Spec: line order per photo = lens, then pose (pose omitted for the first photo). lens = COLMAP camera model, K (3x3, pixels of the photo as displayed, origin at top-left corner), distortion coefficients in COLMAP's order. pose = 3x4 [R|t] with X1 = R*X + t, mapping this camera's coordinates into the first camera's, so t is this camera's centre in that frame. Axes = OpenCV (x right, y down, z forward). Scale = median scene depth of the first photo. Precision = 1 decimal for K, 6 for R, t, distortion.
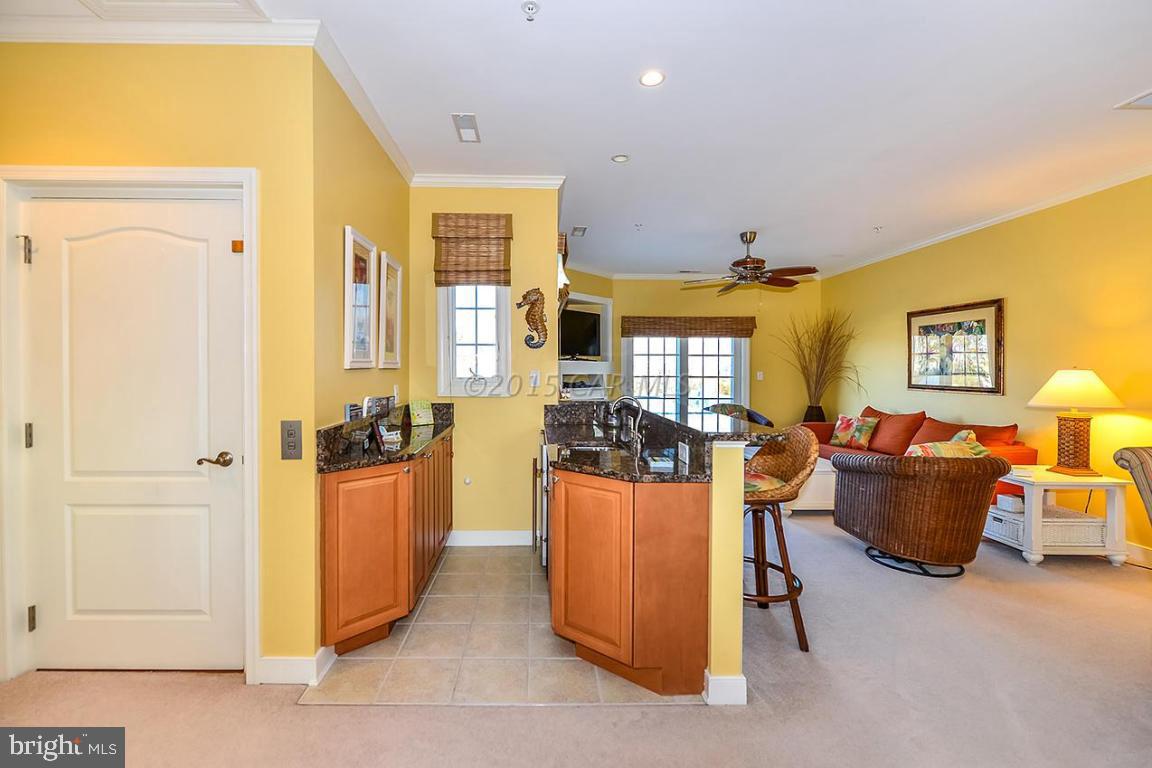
lens RADIAL K [[469.7, 0, 569.5], [0, 469.7, 381.0], [0, 0, 1]] dist [-0.004133, -0.001141]
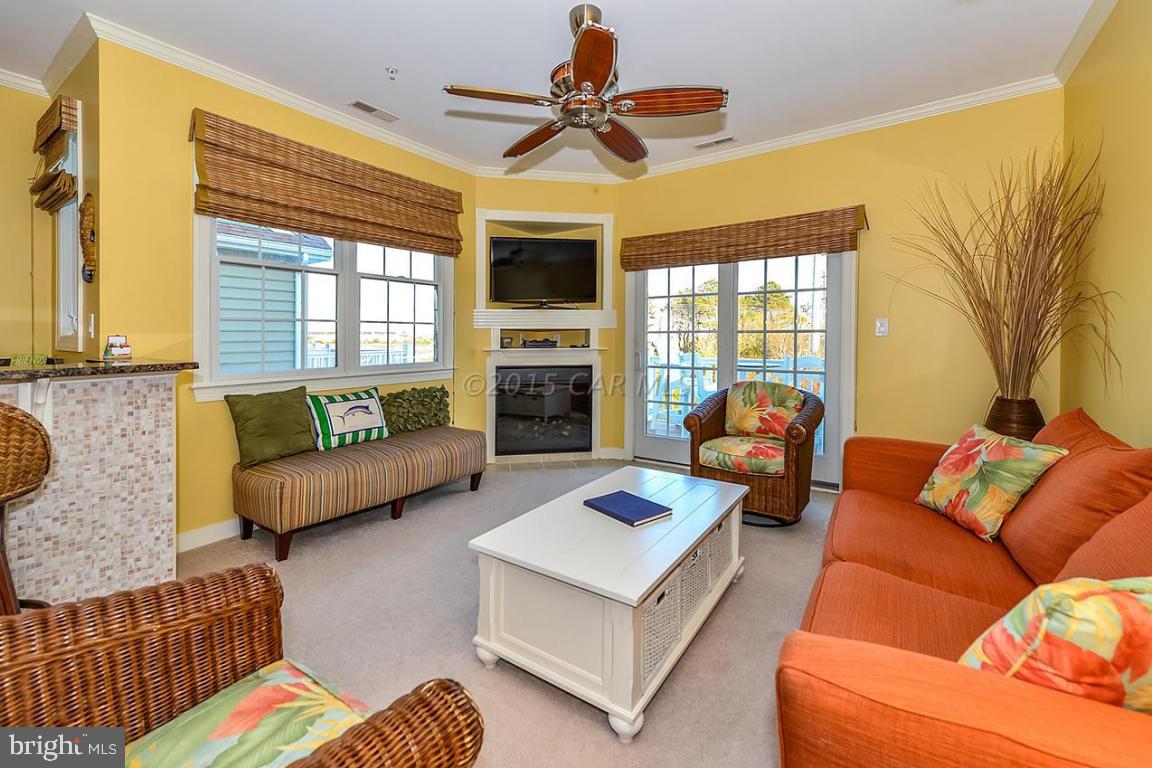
lens RADIAL K [[489.6, 0, 544.0], [0, 489.6, 342.8], [0, 0, 1]] dist [0.003944, -0.001807]
pose [[0.790112, 0.003874, -0.612950, 0.902718], [-0.009016, 0.999945, -0.005302, 0.020400], [0.612896, 0.009716, 0.790104, 0.815185]]
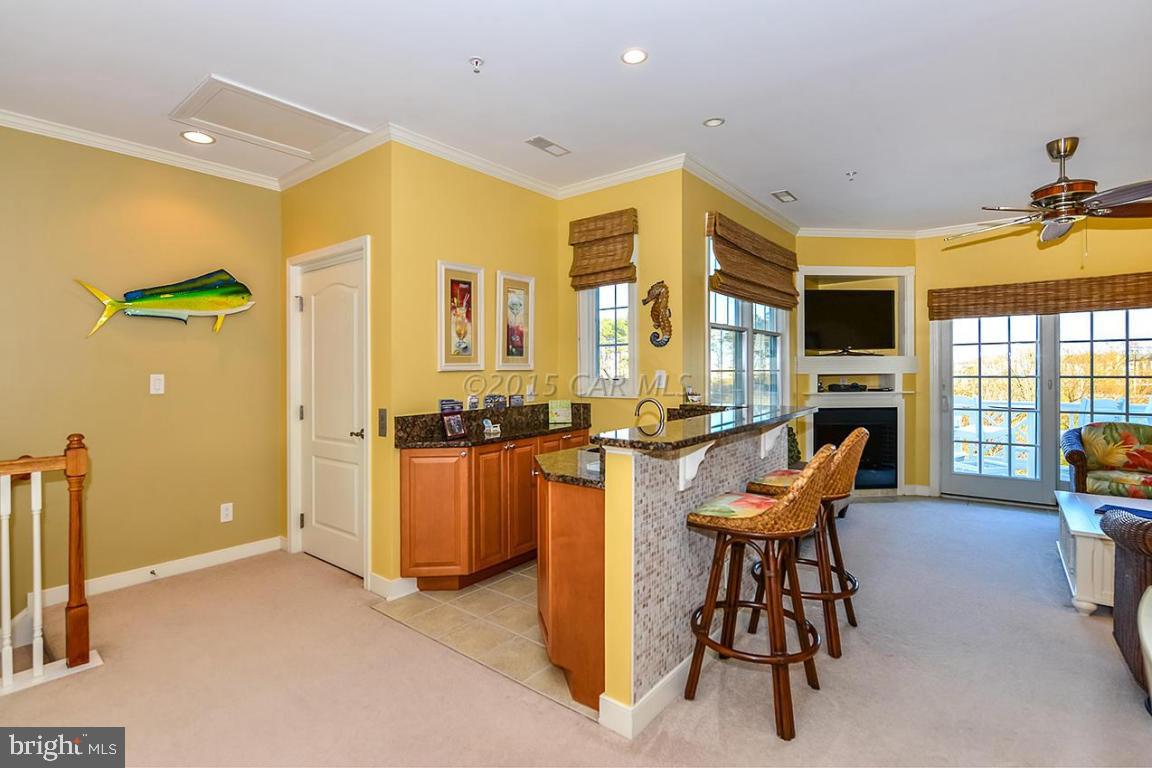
lens RADIAL K [[561.2, 0, 572.7], [0, 561.2, 379.2], [0, 0, 1]] dist [-0.009965, 0.000846]
pose [[0.757502, 0.000804, -0.652832, 0.516711], [-0.004499, 0.999982, -0.003989, -0.000513], [0.652817, 0.005959, 0.757492, 0.053354]]
